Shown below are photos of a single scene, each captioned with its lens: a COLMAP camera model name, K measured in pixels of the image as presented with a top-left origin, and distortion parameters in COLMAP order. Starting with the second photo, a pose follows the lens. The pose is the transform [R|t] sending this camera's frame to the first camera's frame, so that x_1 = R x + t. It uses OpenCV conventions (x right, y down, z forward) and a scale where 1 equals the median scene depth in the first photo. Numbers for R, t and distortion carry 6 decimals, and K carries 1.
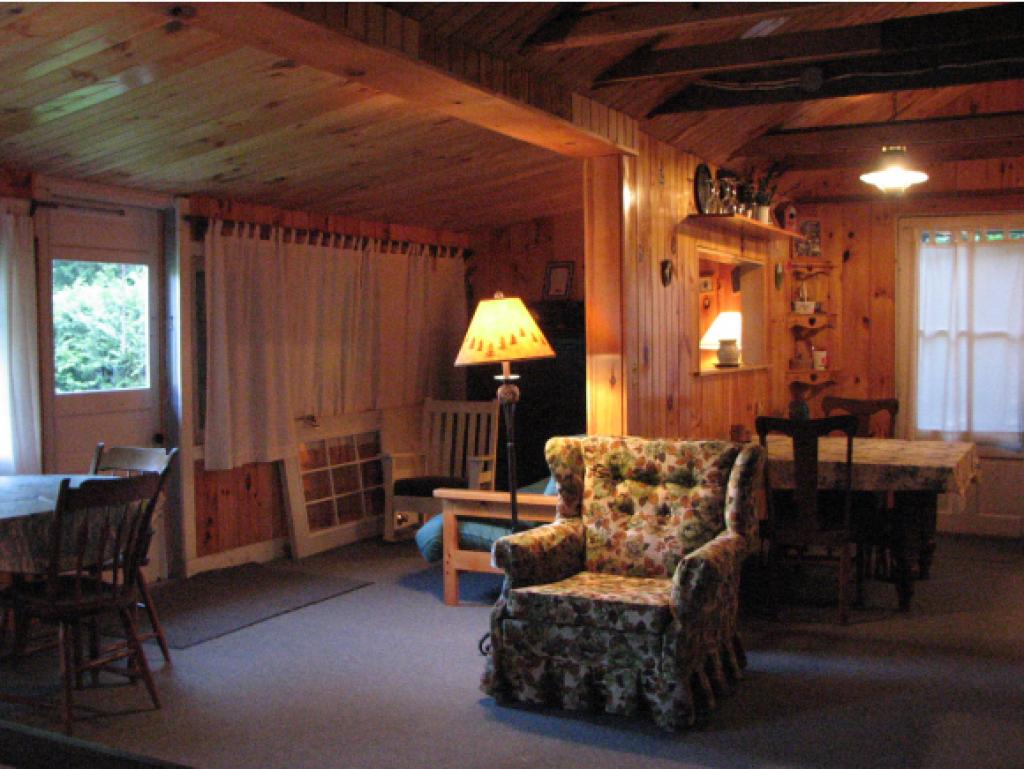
lens RADIAL K [[1118.1, 0, 512.4], [0, 1118.1, 381.8], [0, 0, 1]] dist [-0.114547, 0.000000]
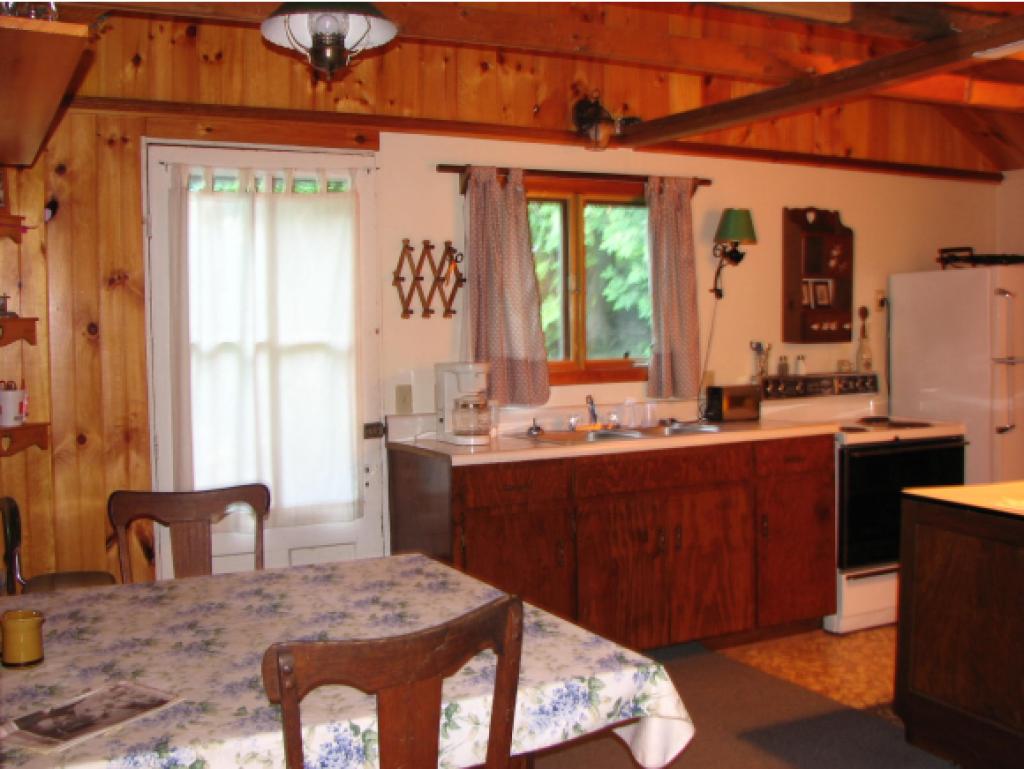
lens RADIAL K [[1118.1, 0, 512.1], [0, 1118.1, 383.7], [0, 0, 1]] dist [-0.114547, 0.000000]
pose [[0.584981, -0.058344, 0.808946, 0.004571], [0.050081, 0.998104, 0.035771, -0.038220], [-0.809499, 0.019587, 0.586794, 0.541105]]
